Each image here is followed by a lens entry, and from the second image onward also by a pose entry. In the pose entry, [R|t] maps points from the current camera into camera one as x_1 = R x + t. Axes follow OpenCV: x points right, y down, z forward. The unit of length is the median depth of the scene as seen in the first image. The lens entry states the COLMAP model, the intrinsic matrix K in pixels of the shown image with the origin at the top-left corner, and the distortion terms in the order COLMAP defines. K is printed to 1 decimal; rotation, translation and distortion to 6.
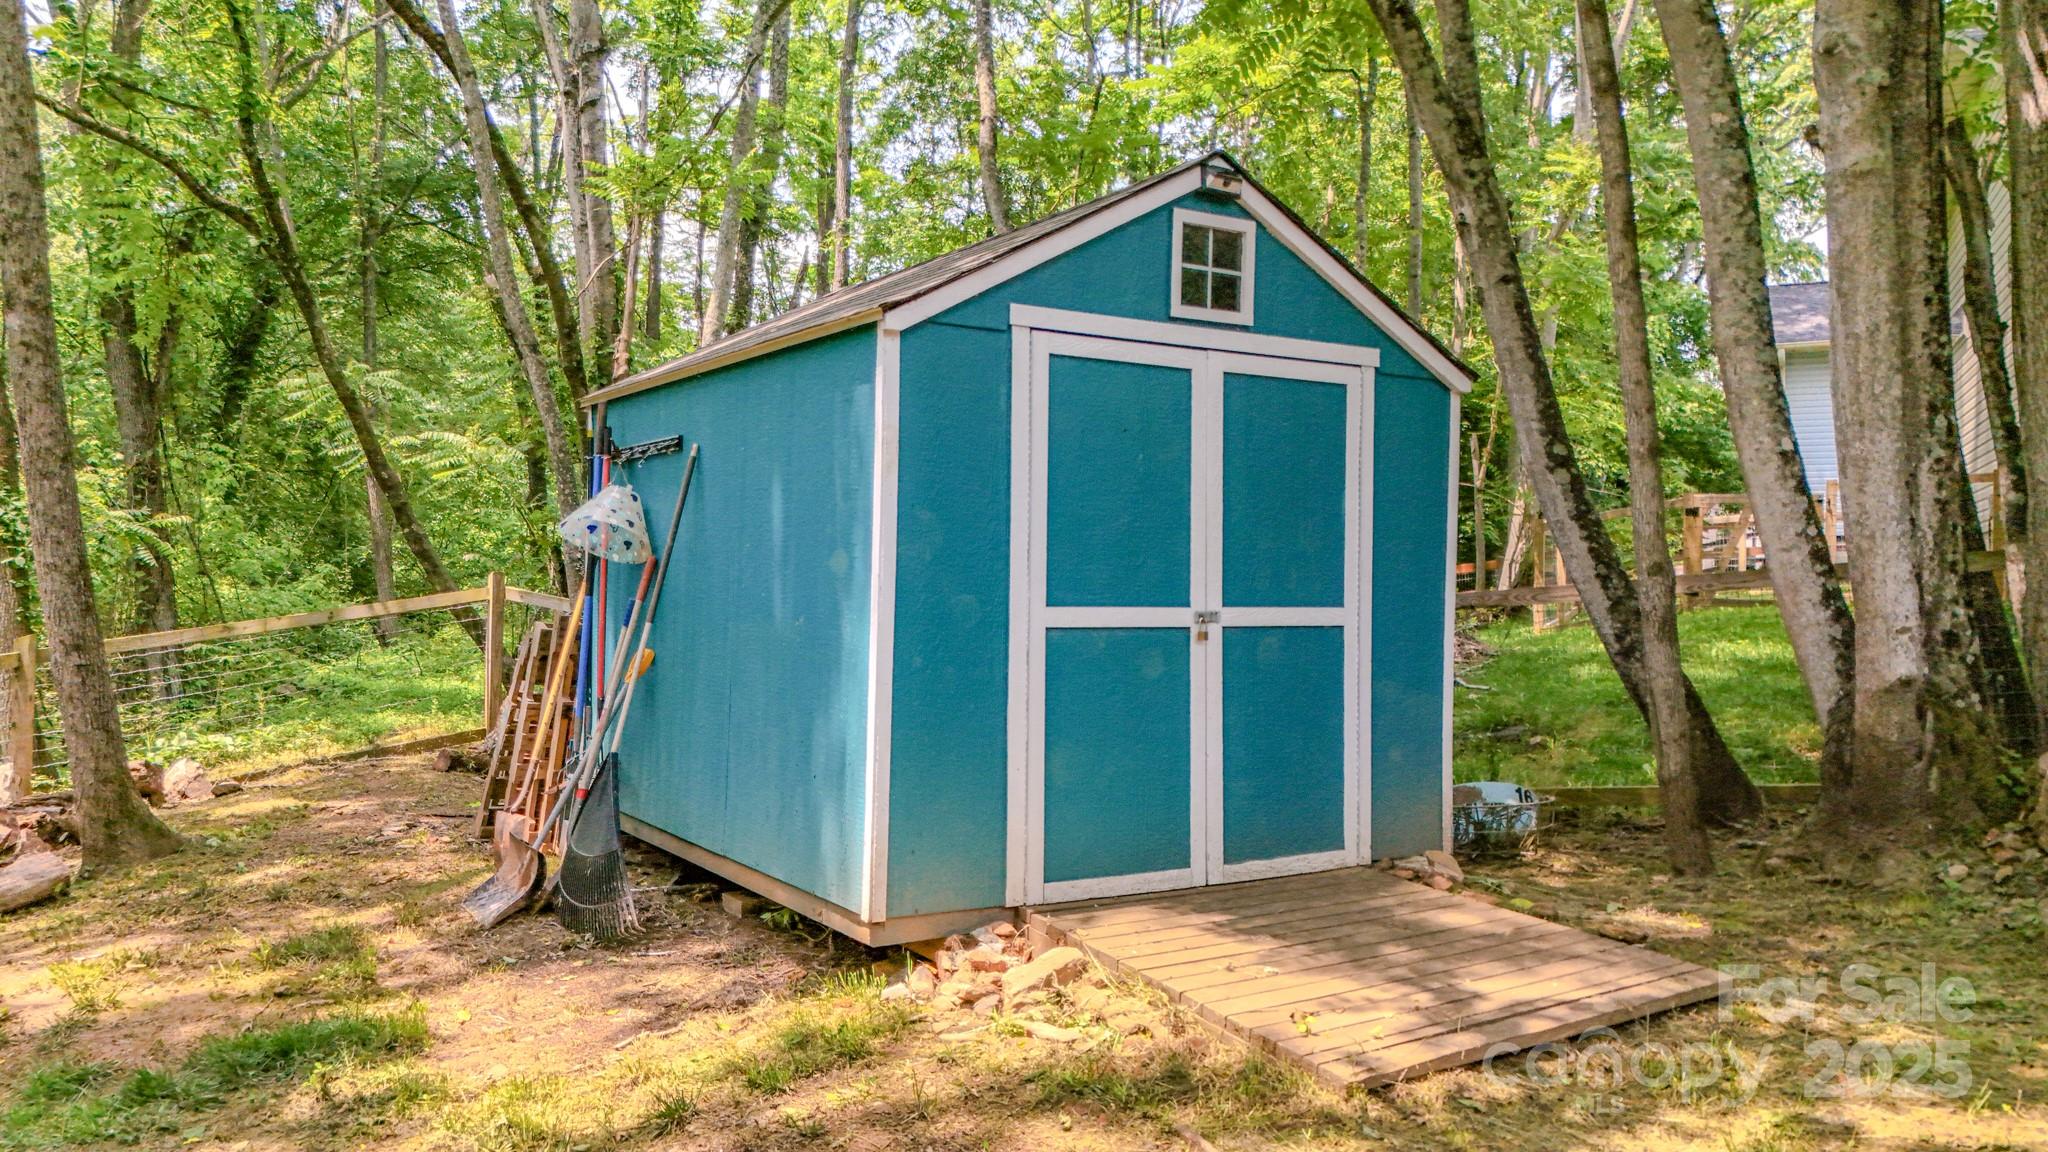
lens RADIAL K [[1527.1, 0, 1019.8], [0, 1527.1, 571.5], [0, 0, 1]] dist [0.009849, 0.000375]
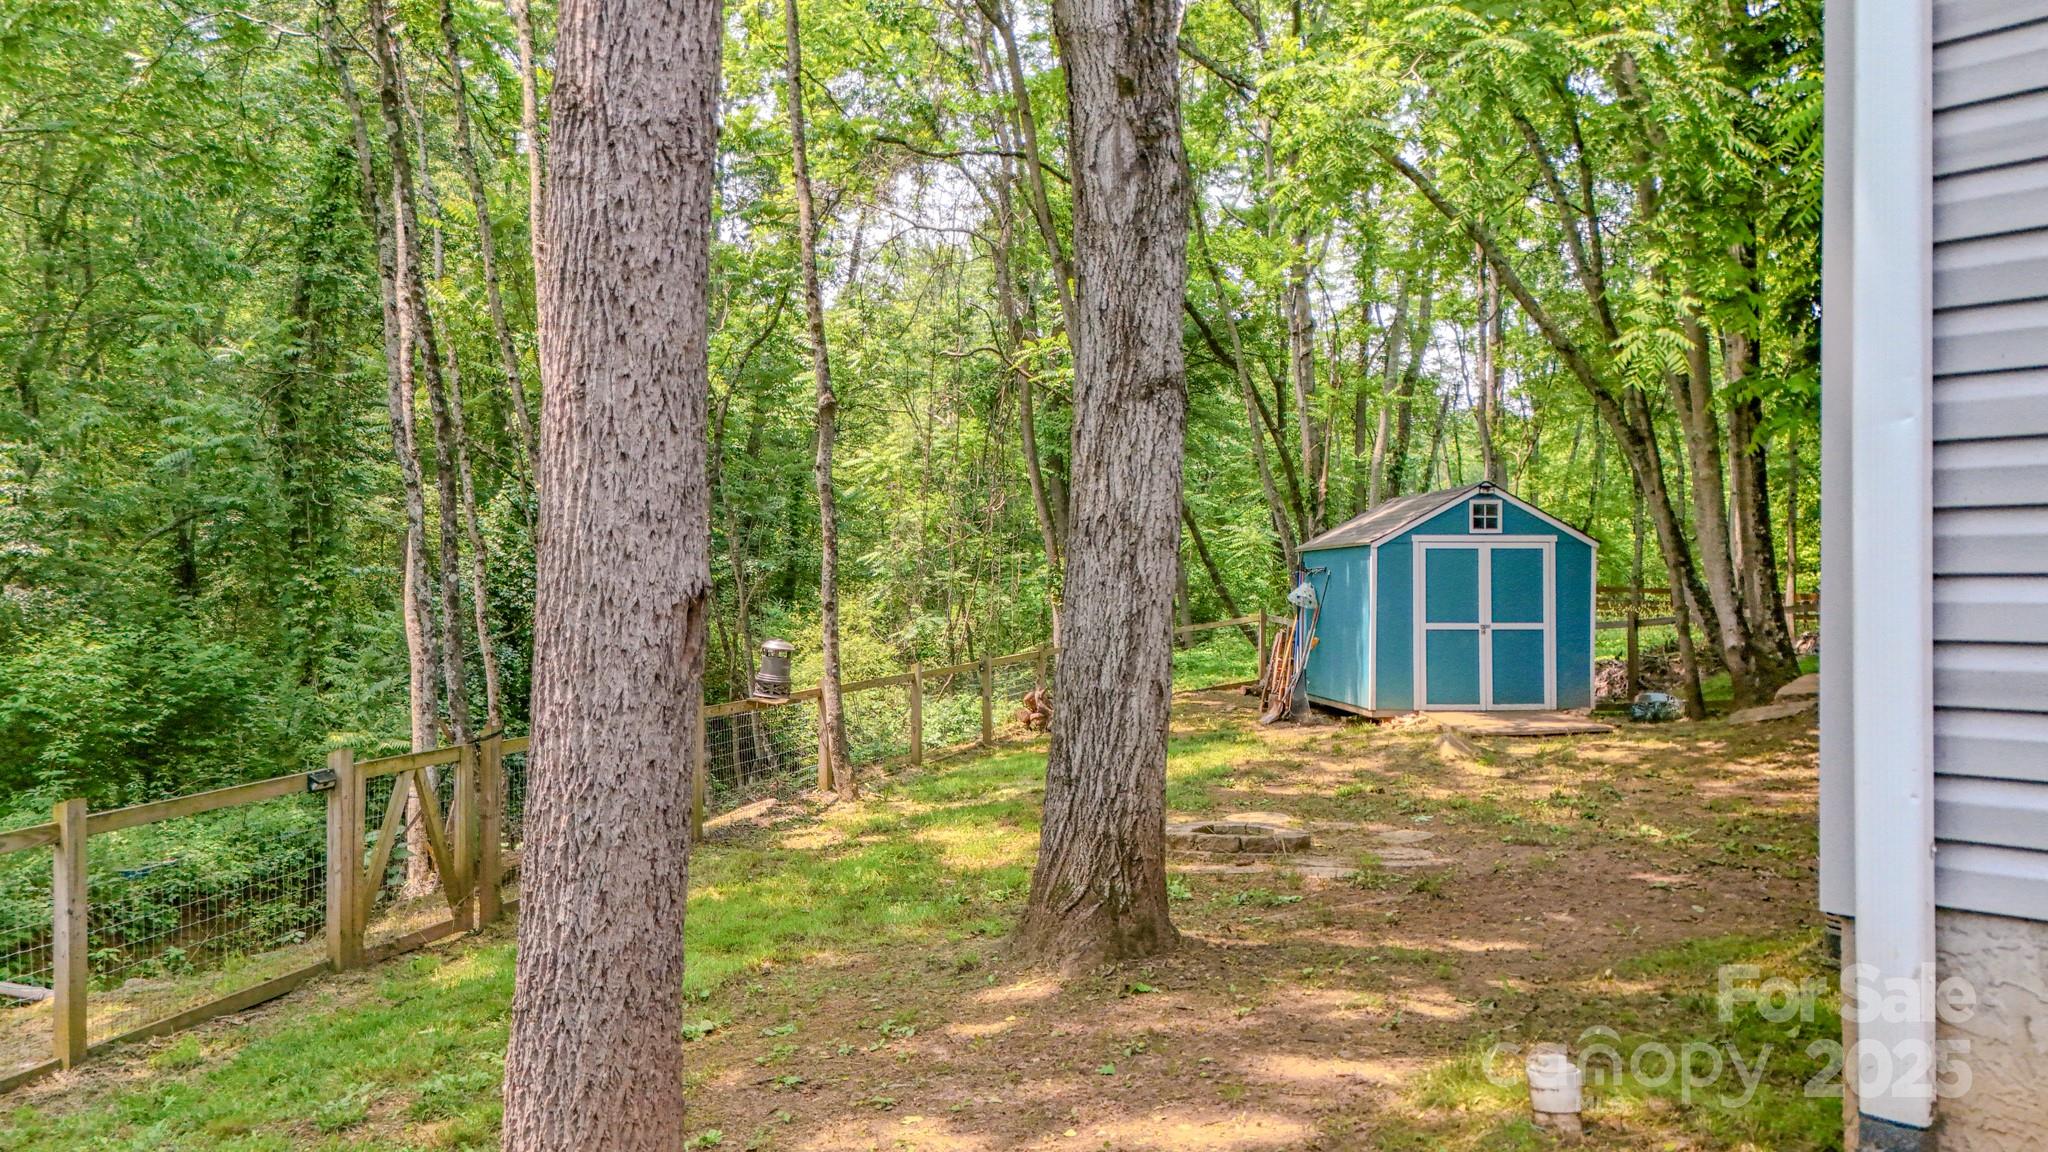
lens RADIAL K [[1527.1, 0, 1020.3], [0, 1527.1, 580.0], [0, 0, 1]] dist [0.009849, 0.000375]
pose [[0.889855, -0.015424, -0.455982, 0.701907], [0.012781, 0.999879, -0.008880, -0.049508], [0.456064, 0.002074, 0.889945, -2.234613]]
